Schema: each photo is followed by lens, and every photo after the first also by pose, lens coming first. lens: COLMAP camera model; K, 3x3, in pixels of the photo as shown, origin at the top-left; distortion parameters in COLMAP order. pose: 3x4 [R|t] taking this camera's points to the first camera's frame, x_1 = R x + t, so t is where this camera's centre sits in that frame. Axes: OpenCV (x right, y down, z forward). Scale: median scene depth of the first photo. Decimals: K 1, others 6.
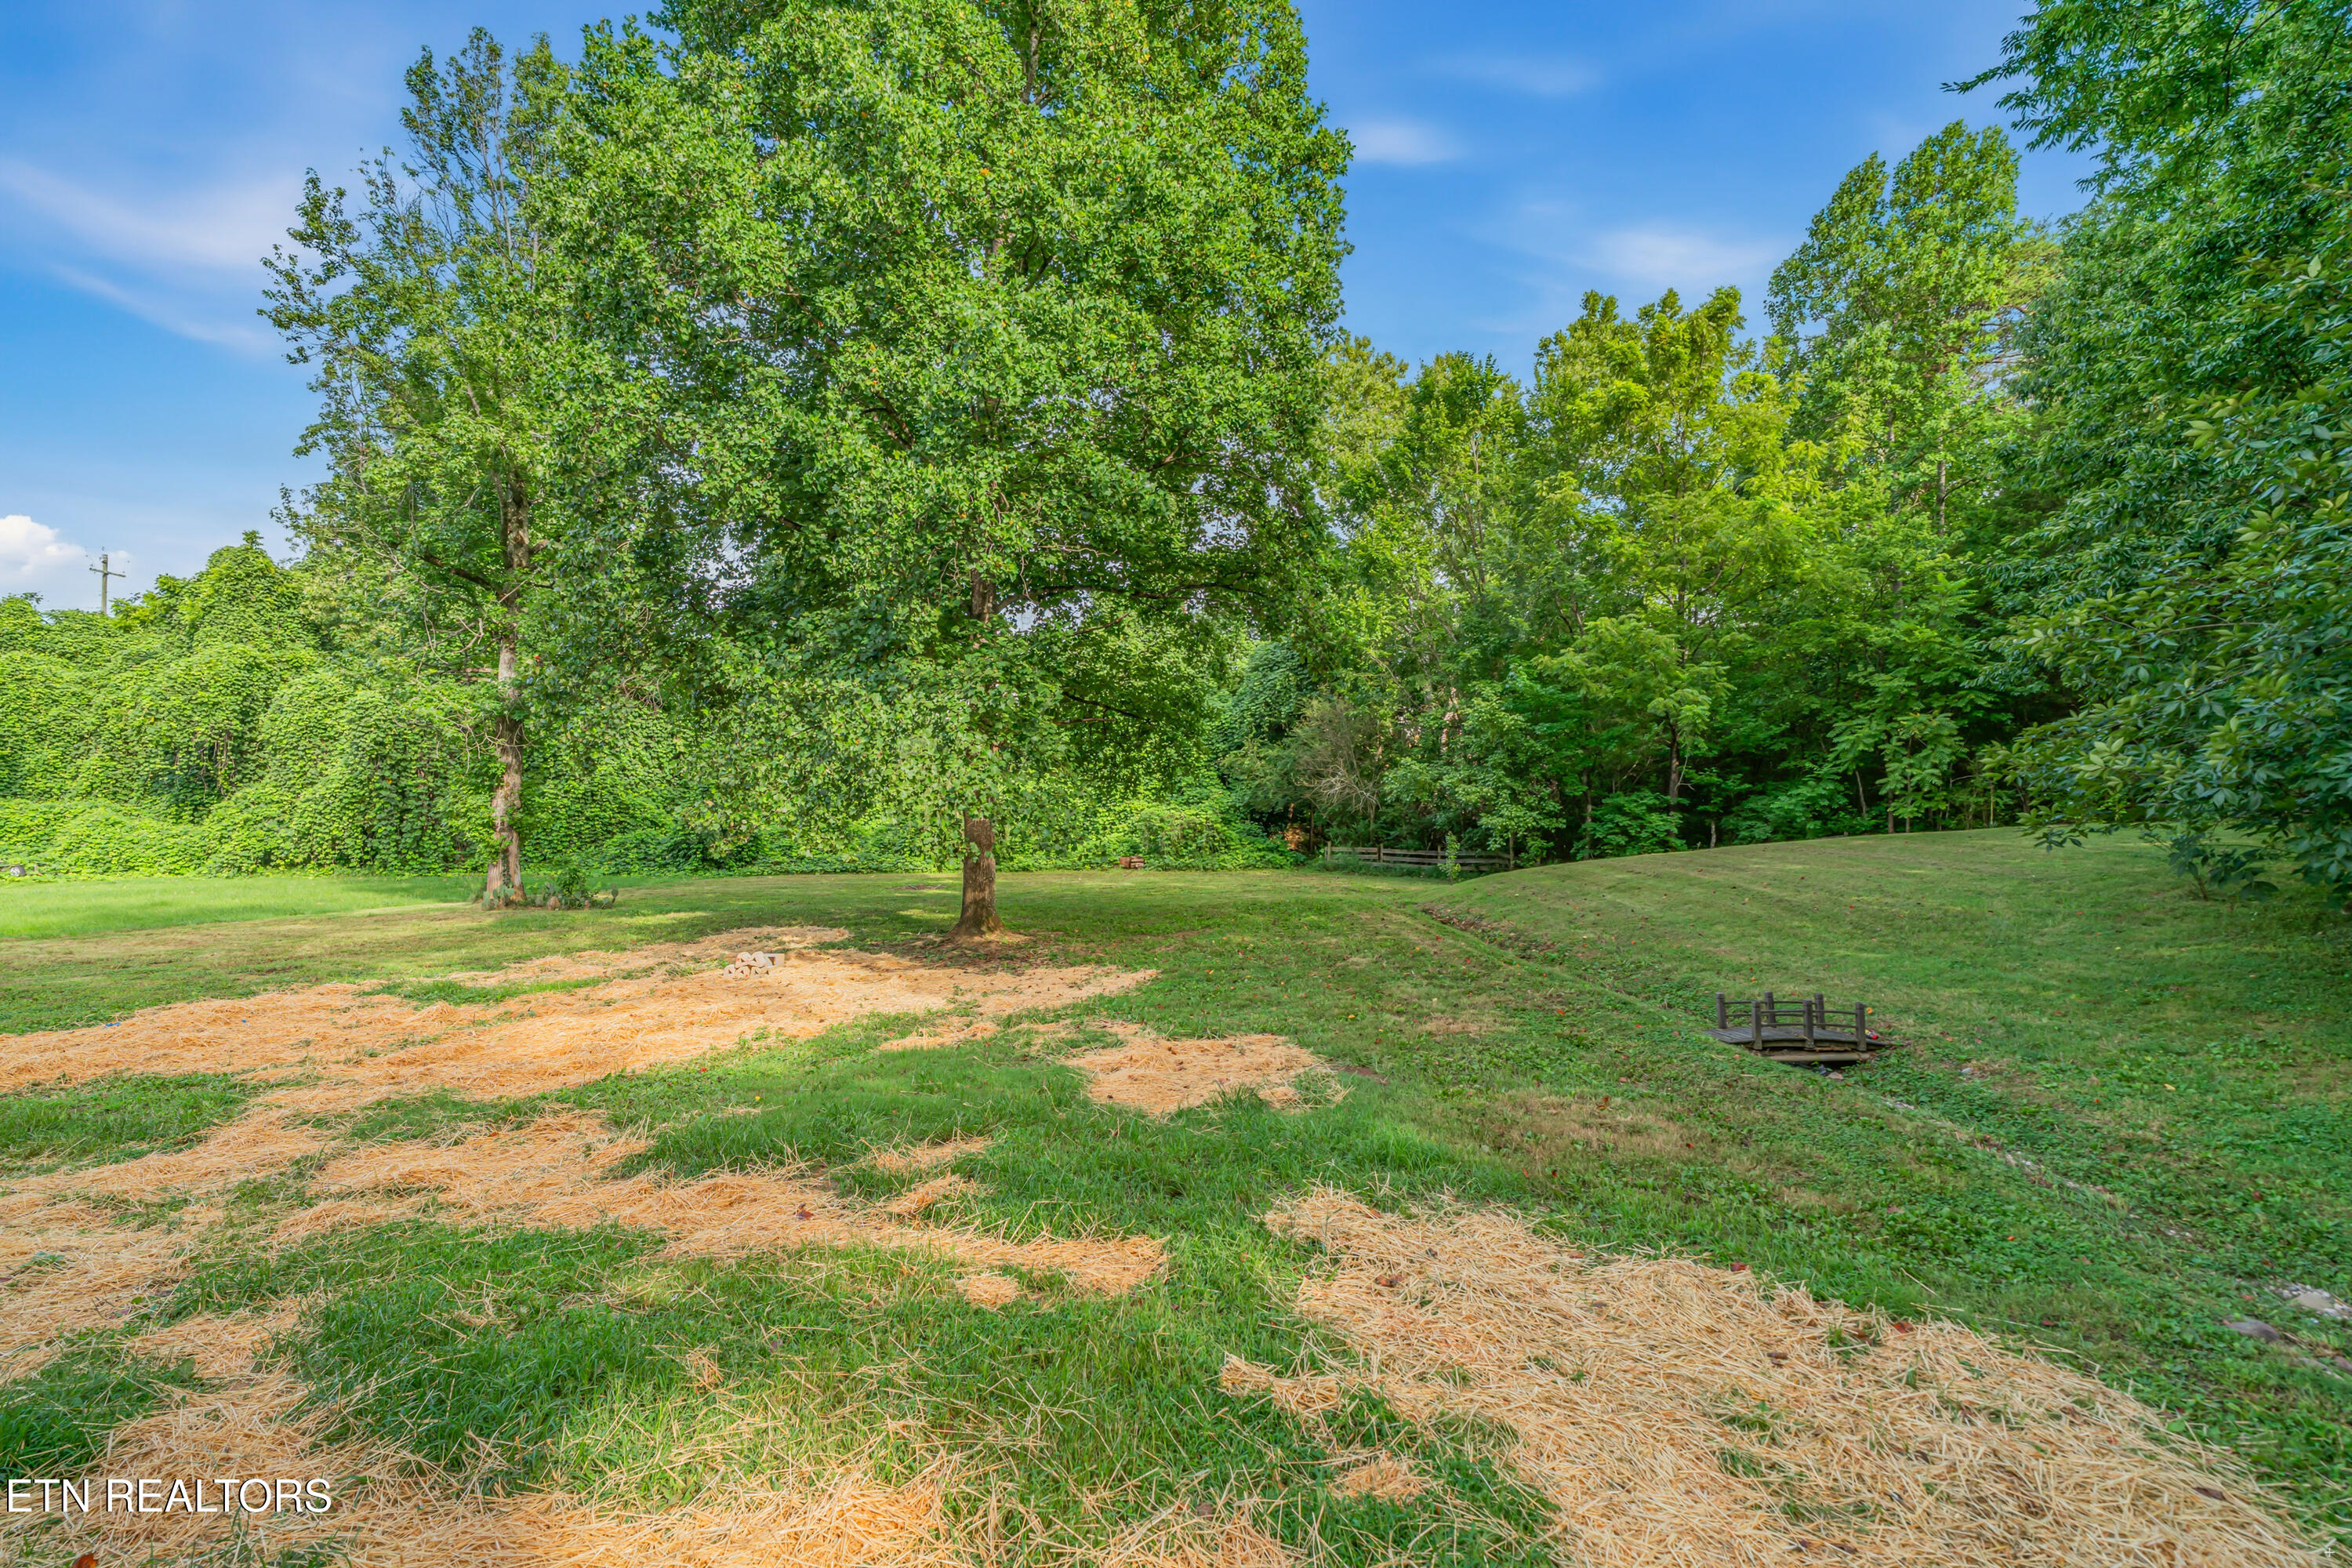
lens RADIAL K [[1039.2, 0, 1162.8], [0, 1039.2, 787.1], [0, 0, 1]] dist [-0.000436, 0.000660]
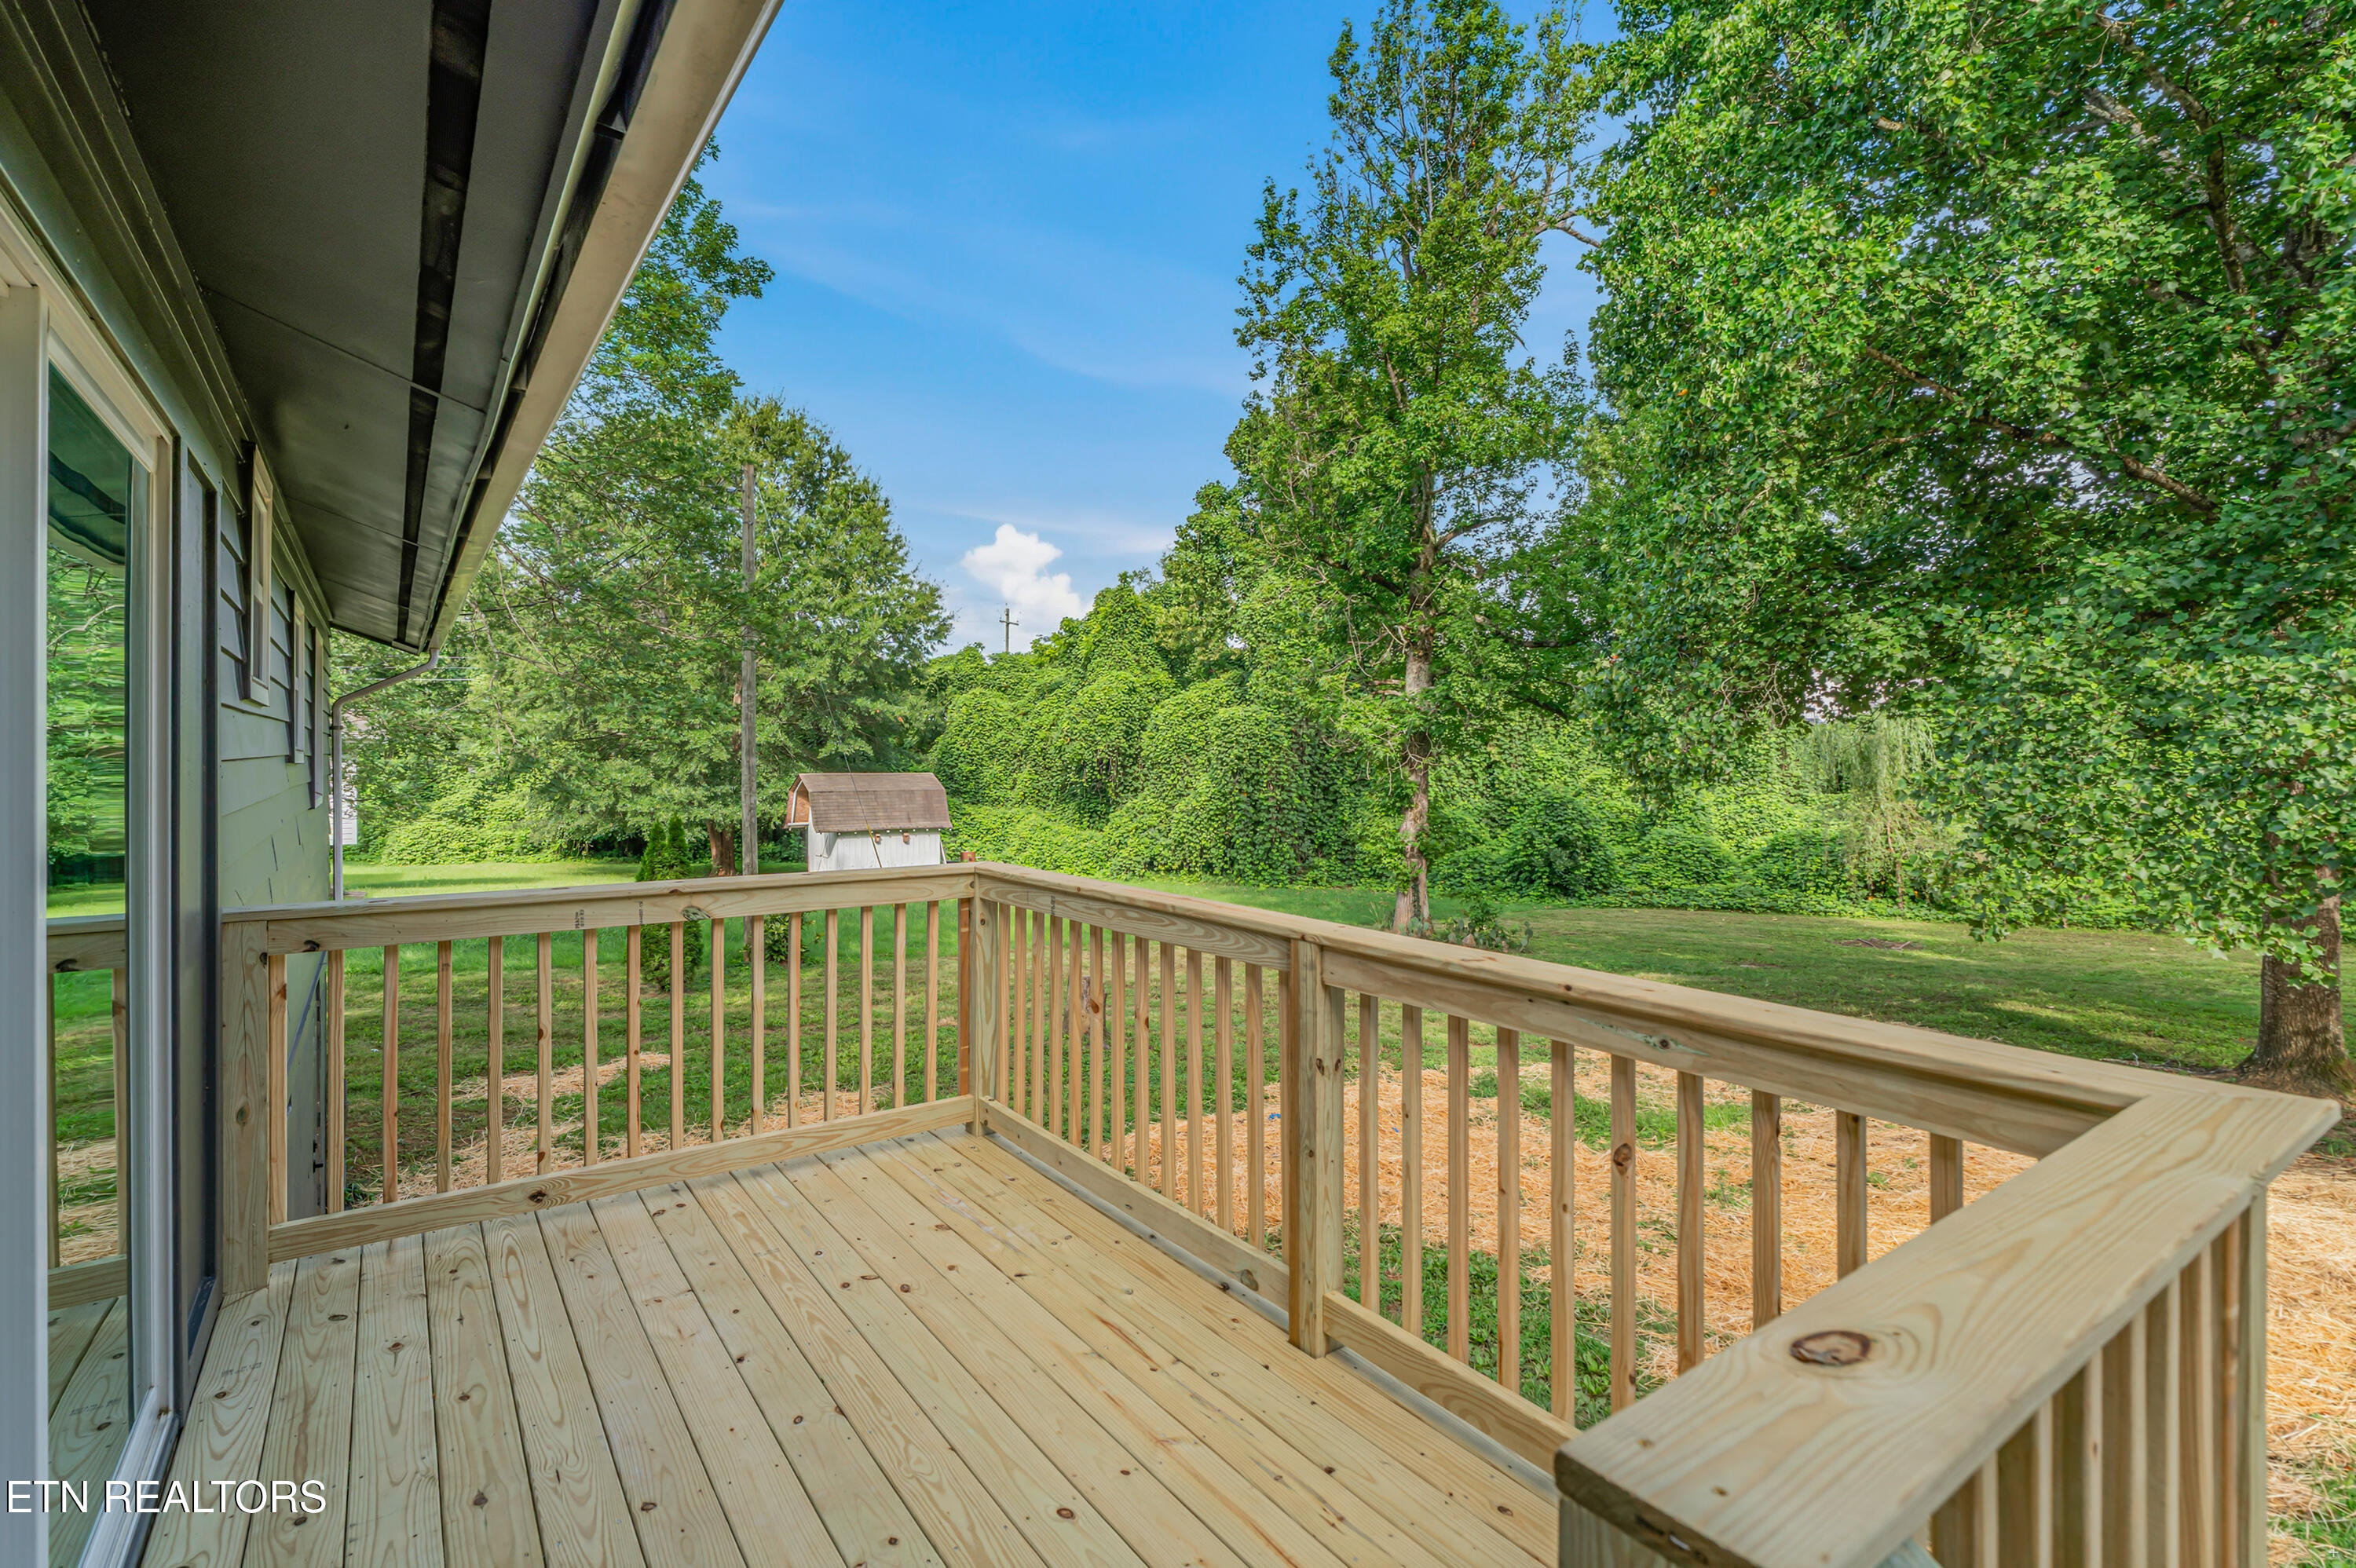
lens RADIAL K [[1095.7, 0, 1178.0], [0, 1095.7, 784.0], [0, 0, 1]] dist [-0.000611, -0.000059]
pose [[0.816792, -0.000853, -0.576931, -0.164710], [-0.000964, 0.999995, -0.002843, -0.012700], [0.576931, 0.002878, 0.816788, 0.062954]]
